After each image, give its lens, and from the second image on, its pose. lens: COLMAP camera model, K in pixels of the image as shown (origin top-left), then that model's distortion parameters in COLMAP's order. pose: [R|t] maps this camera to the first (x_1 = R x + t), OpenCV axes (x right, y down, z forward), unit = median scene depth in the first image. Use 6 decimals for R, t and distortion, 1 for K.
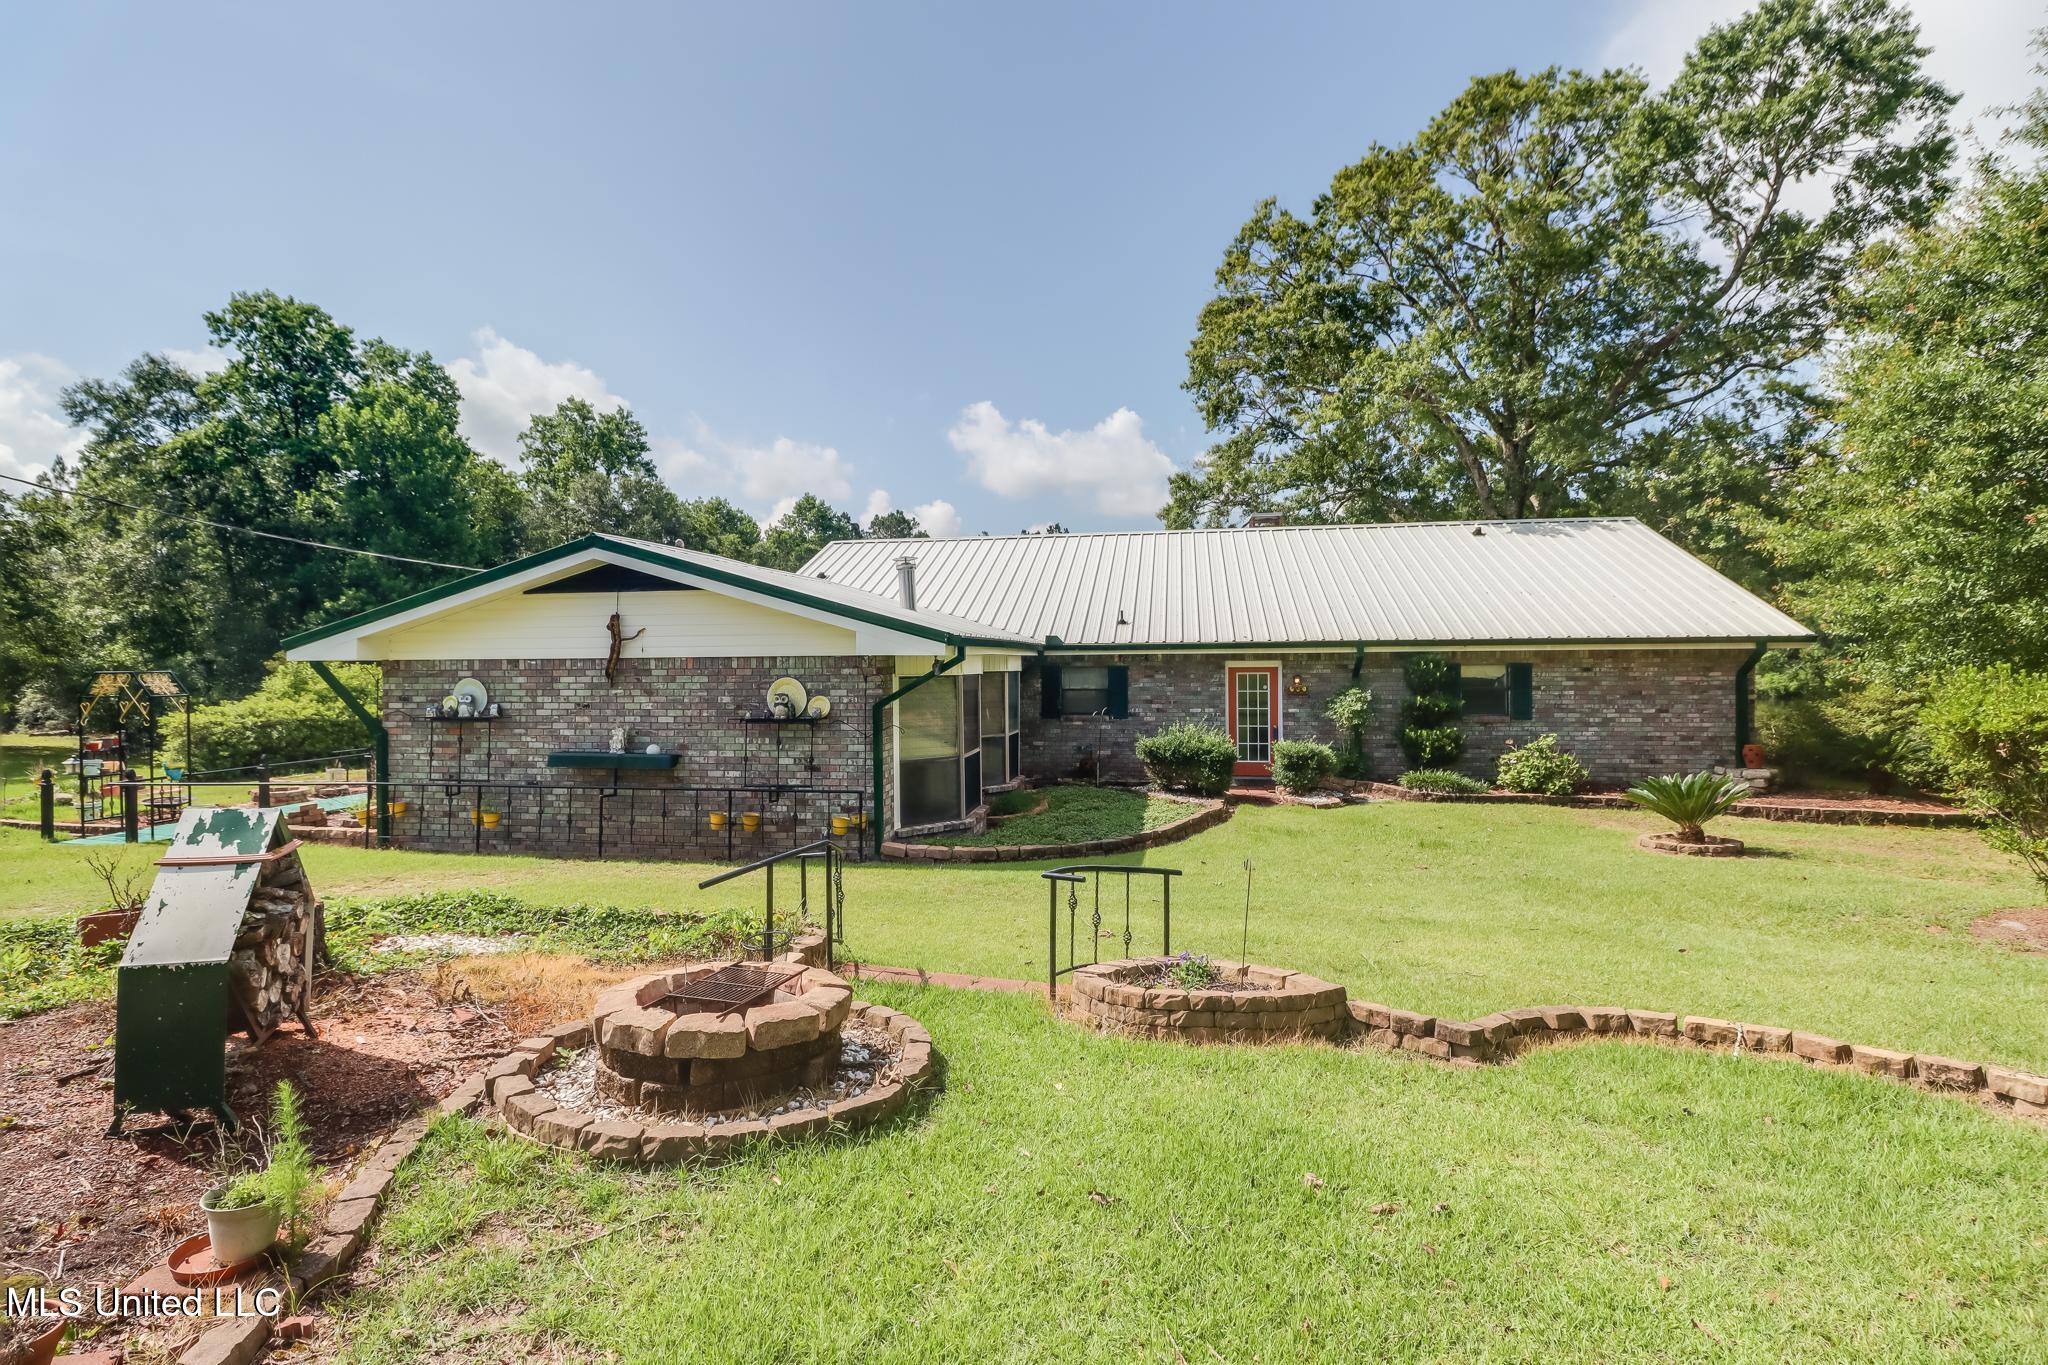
lens RADIAL K [[1025.5, 0, 1037.6], [0, 1025.5, 663.4], [0, 0, 1]] dist [0.002538, -0.010558]
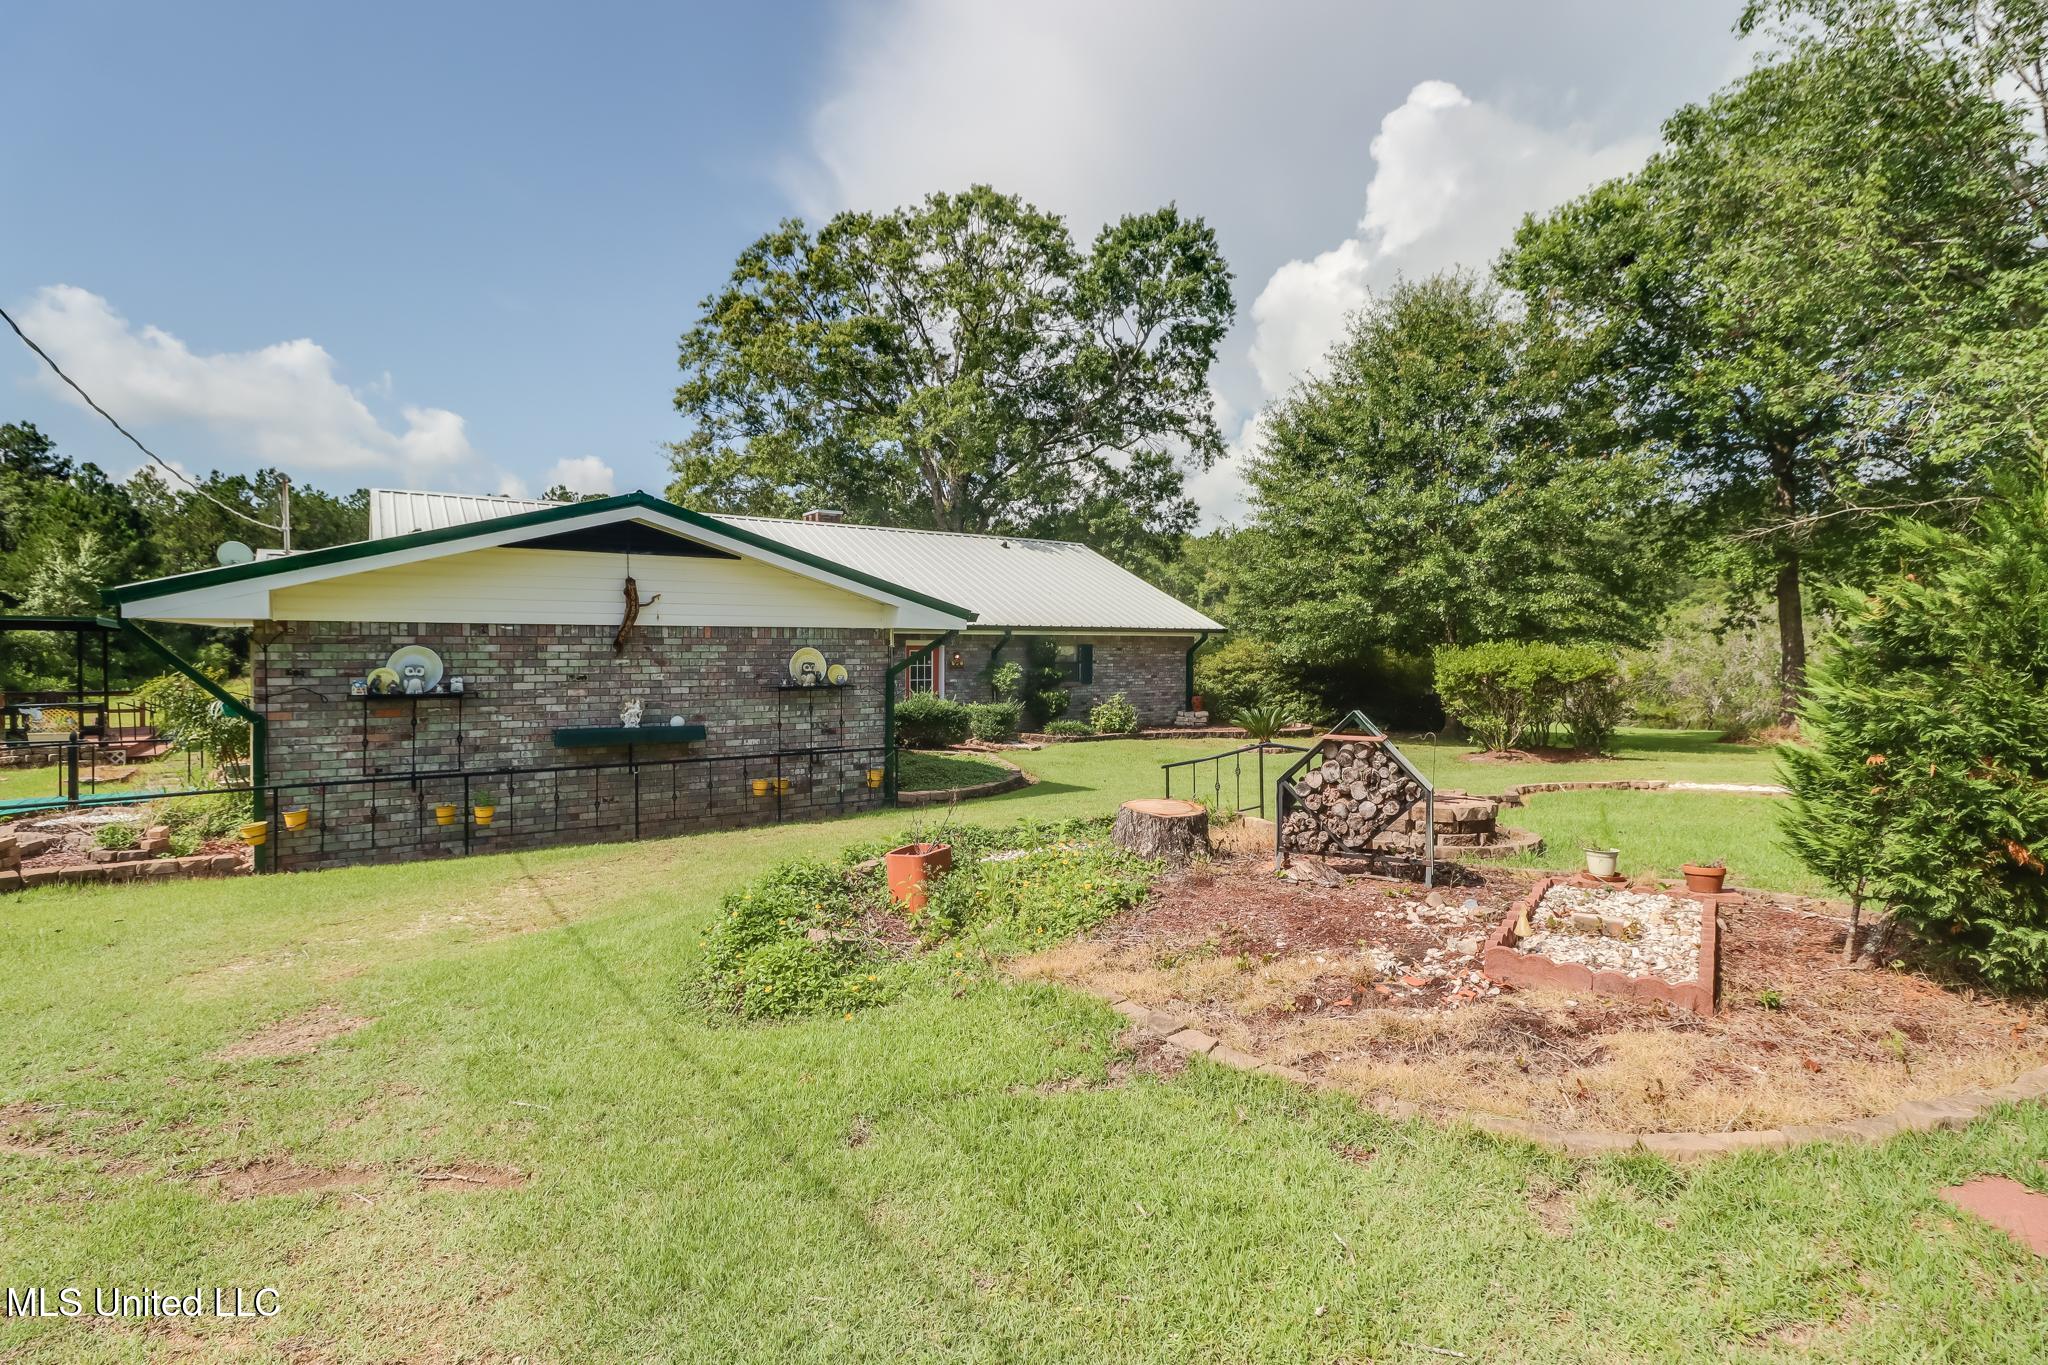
lens RADIAL K [[1025.5, 0, 1037.6], [0, 1025.5, 663.4], [0, 0, 1]] dist [0.002538, -0.010558]
pose [[0.692846, -0.003025, 0.721079, -0.806613], [-0.005809, 0.999935, 0.009777, 0.017702], [-0.721062, -0.010963, 0.692784, 0.089325]]
